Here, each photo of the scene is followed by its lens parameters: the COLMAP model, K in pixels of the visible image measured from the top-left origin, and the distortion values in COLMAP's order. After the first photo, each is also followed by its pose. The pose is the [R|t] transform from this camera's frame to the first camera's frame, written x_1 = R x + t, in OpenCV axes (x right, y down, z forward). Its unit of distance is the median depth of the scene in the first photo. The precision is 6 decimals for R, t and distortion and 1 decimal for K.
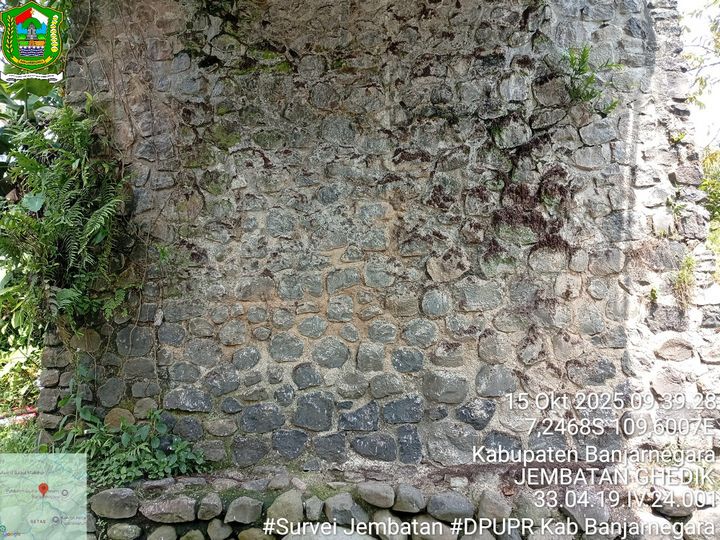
lens RADIAL K [[549.1, 0, 360.0], [0, 549.1, 270.0], [0, 0, 1]] dist [0.109582, -0.221307]
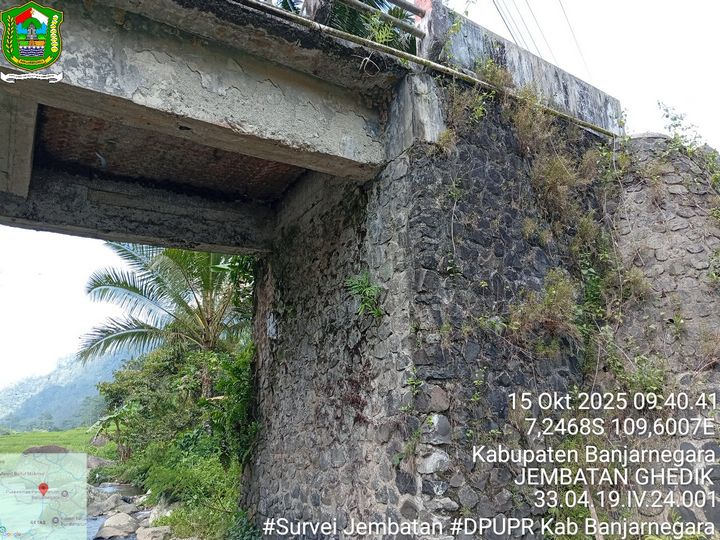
lens RADIAL K [[549.1, 0, 360.0], [0, 549.1, 270.0], [0, 0, 1]] dist [0.109582, -0.221307]
pose [[0.534148, -0.232193, -0.812879, 1.516424], [0.133075, 0.972648, -0.190385, -0.142739], [0.834851, -0.006480, 0.550437, 0.221521]]
